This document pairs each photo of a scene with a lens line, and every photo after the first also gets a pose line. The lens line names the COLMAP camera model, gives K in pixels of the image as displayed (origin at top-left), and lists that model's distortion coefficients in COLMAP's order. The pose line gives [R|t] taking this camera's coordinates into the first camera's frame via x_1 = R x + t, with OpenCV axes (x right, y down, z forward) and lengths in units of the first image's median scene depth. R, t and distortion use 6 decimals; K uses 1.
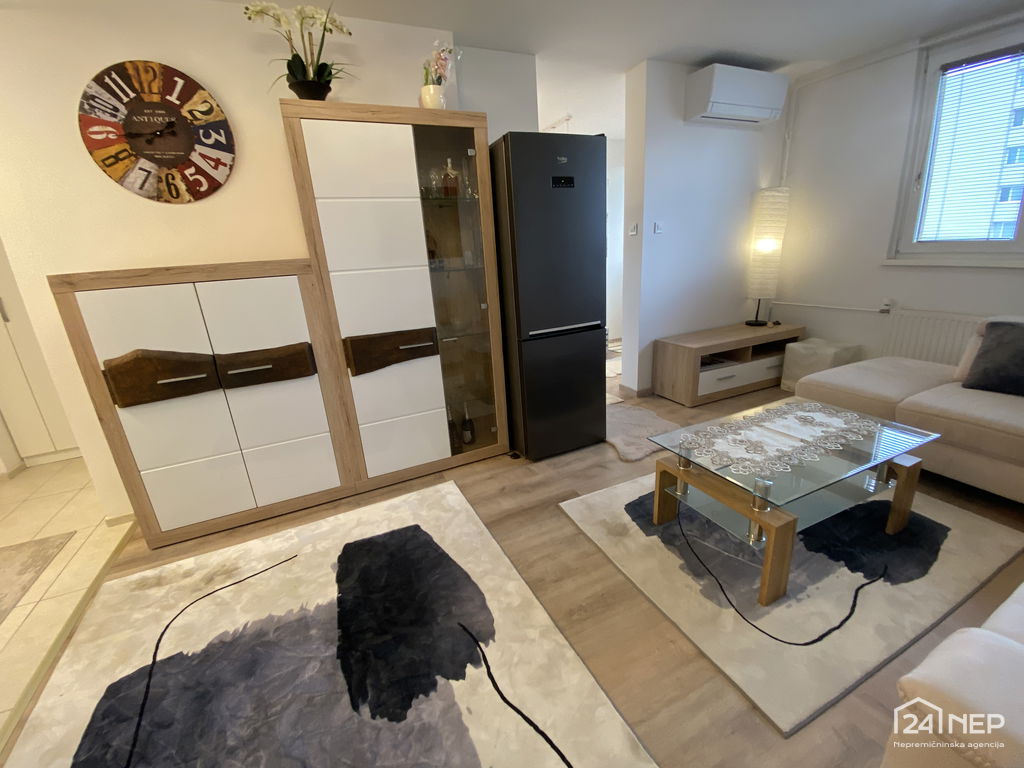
lens RADIAL K [[409.8, 0, 509.7], [0, 409.8, 385.3], [0, 0, 1]] dist [0.017137, -0.019130]
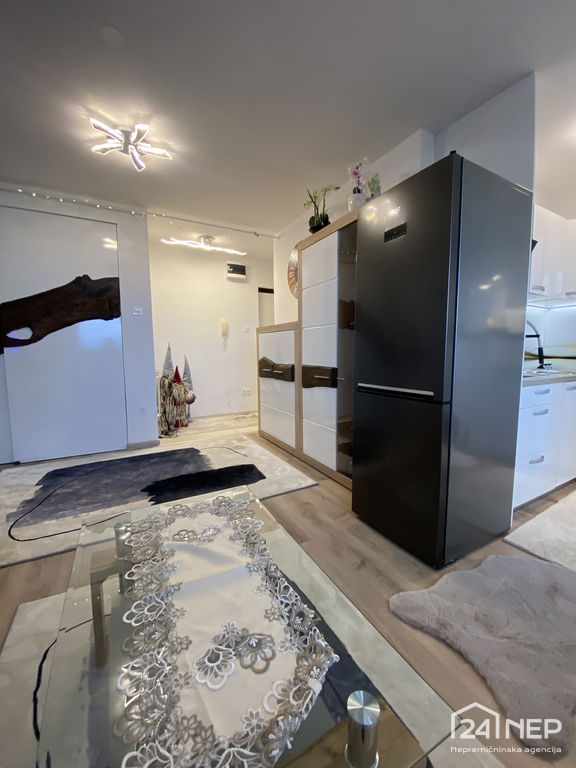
lens RADIAL K [[307.4, 0, 288.8], [0, 307.4, 383.1], [0, 0, 1]] dist [0.017137, -0.019130]
pose [[0.071830, 0.168813, -0.983027, 0.964701], [-0.301628, 0.943103, 0.139917, -0.224624], [0.950716, 0.286459, 0.118662, 0.882352]]
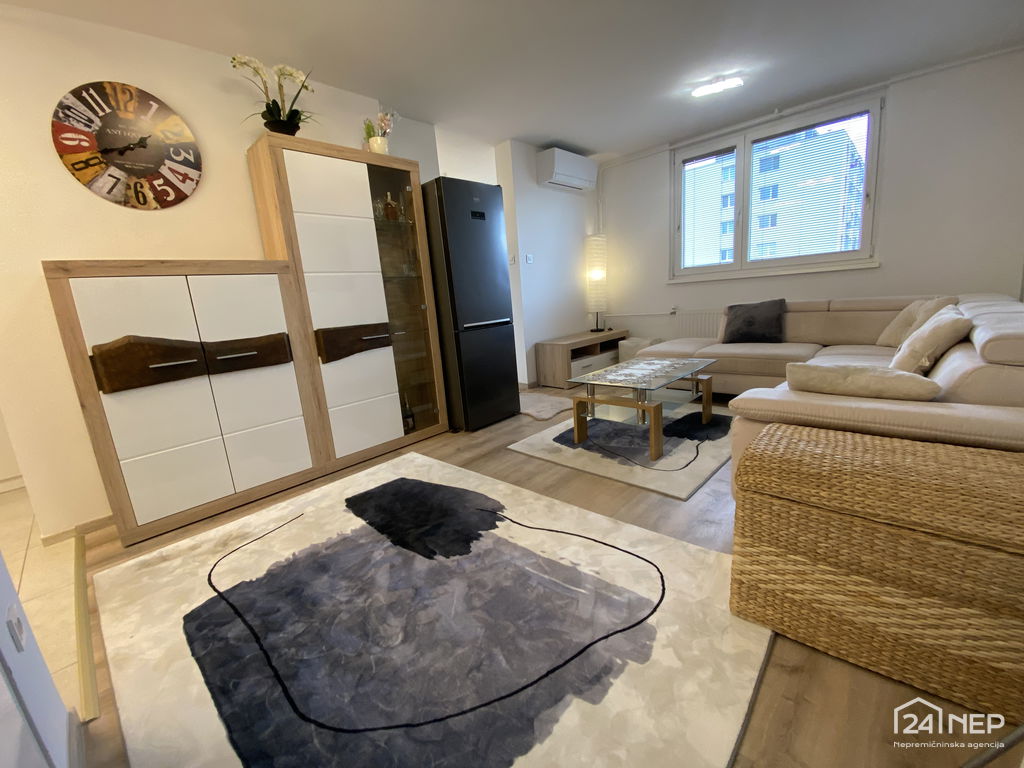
lens RADIAL K [[409.8, 0, 509.7], [0, 409.8, 385.3], [0, 0, 1]] dist [0.017137, -0.019130]
pose [[0.927847, -0.087910, 0.362452, -0.360333], [0.131428, 0.986553, -0.097162, 0.243824], [-0.349037, 0.137788, 0.926924, -0.265354]]
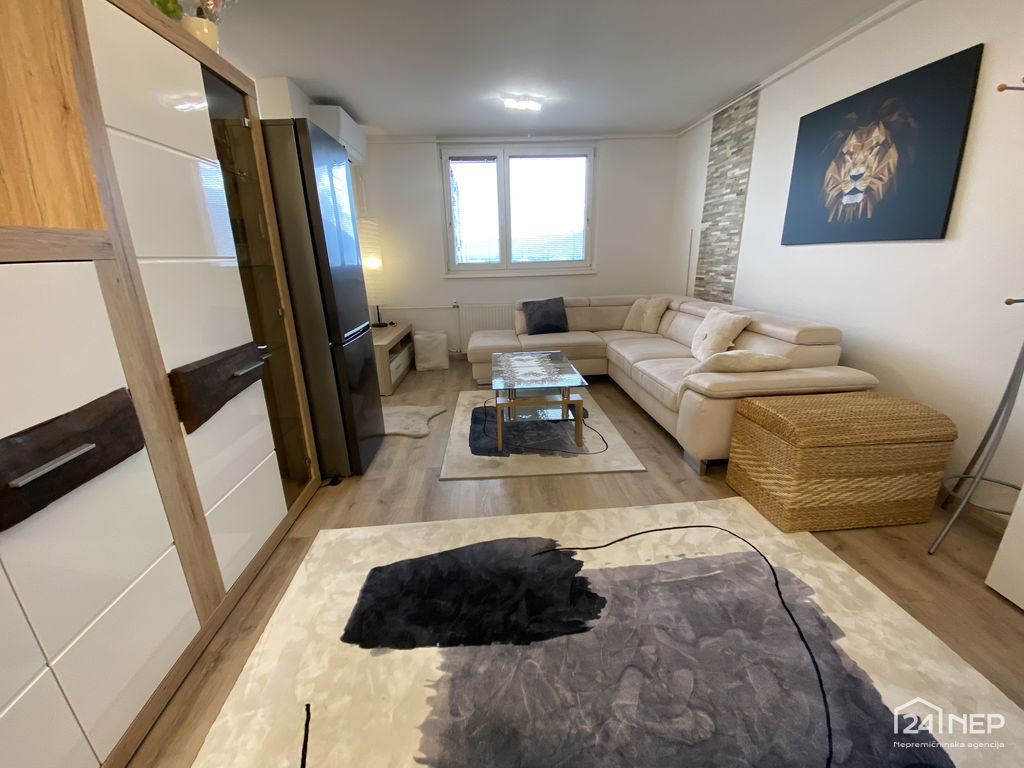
lens RADIAL K [[409.8, 0, 509.7], [0, 409.8, 385.3], [0, 0, 1]] dist [0.017137, -0.019130]
pose [[0.361916, -0.222942, 0.905159, -0.831903], [0.285484, 0.950835, 0.120045, -0.031347], [-0.887421, 0.214963, 0.407769, 0.364393]]
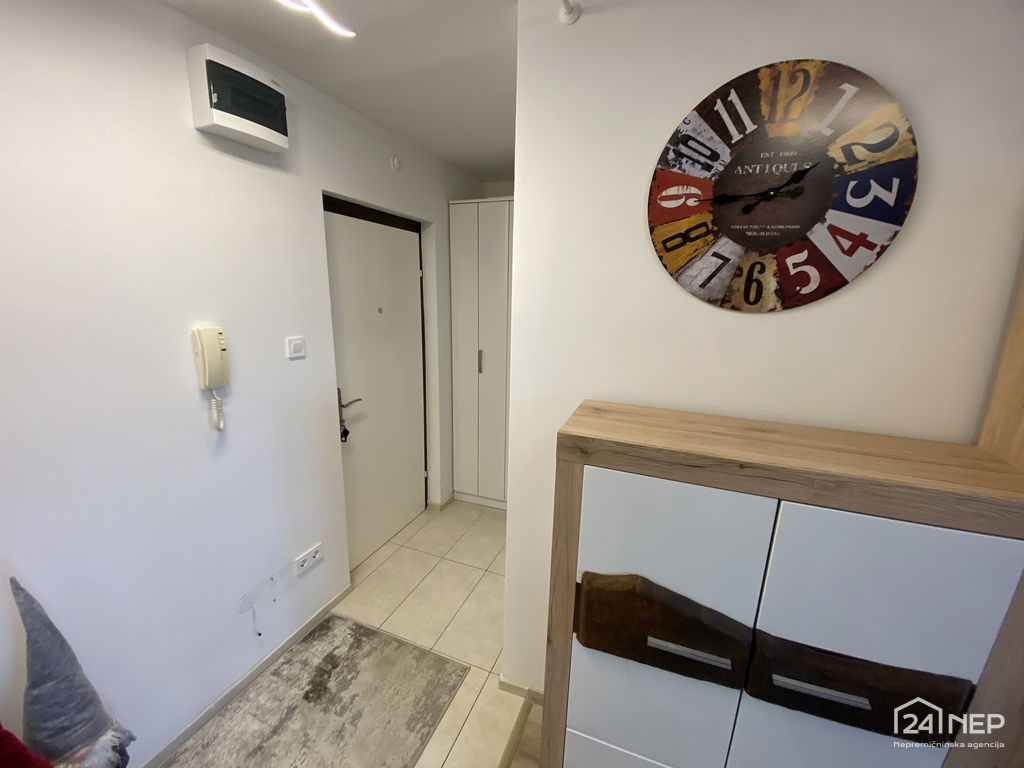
lens RADIAL K [[413.7, 0, 509.9], [0, 413.7, 384.6], [0, 0, 1]] dist [0.013985, -0.017246]
pose [[0.687580, 0.240179, -0.685235, -0.636841], [-0.283392, 0.957631, 0.051293, -0.290365], [0.668523, 0.158922, 0.726513, 0.387528]]
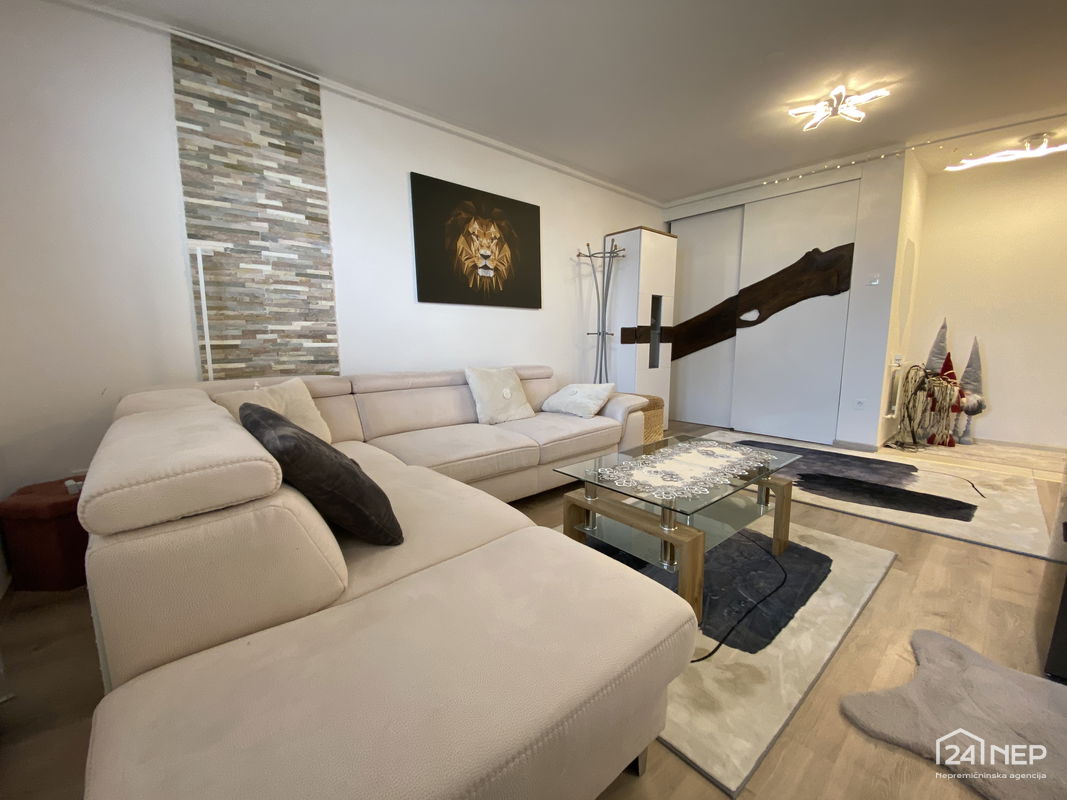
lens RADIAL K [[431.1, 0, 531.3], [0, 431.1, 400.6], [0, 0, 1]] dist [0.013985, -0.017246]
pose [[-0.954030, 0.111318, -0.278271, 1.184404], [-0.022571, 0.899144, 0.437071, -0.421237], [0.298859, 0.423260, -0.855298, 1.557987]]
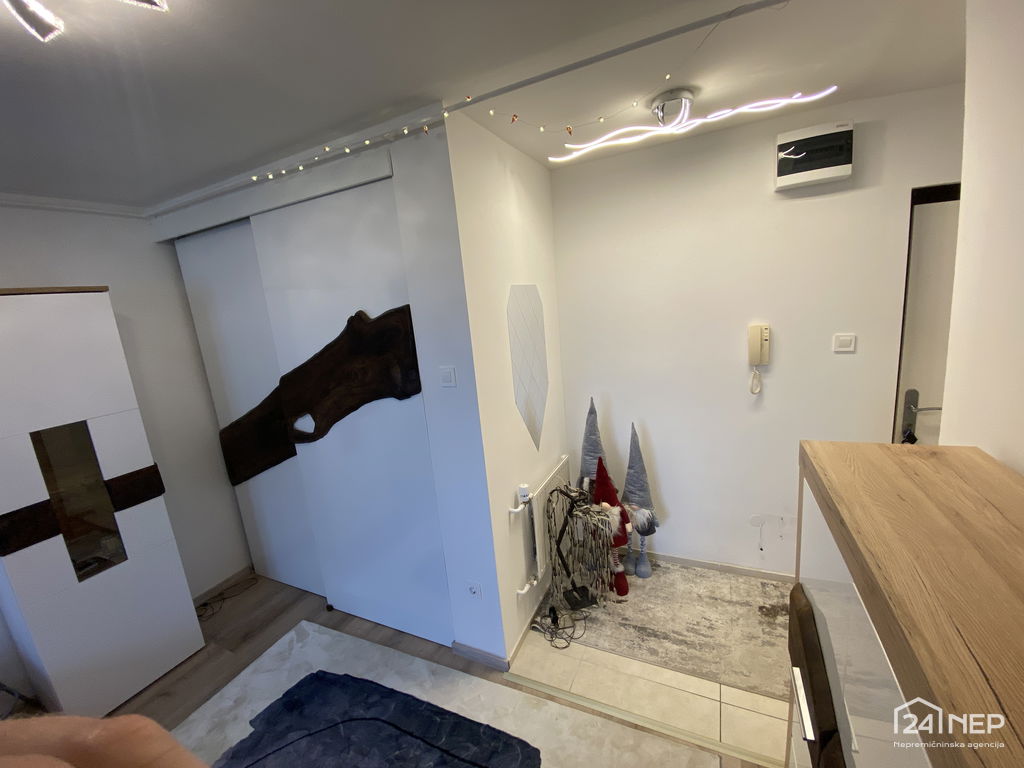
lens RADIAL K [[413.7, 0, 509.9], [0, 413.7, 384.6], [0, 0, 1]] dist [0.013985, -0.017246]
pose [[-0.758380, 0.259966, -0.597728, -0.322912], [-0.054247, 0.888669, 0.455330, -0.524234], [0.649552, 0.377738, -0.659846, 0.906536]]
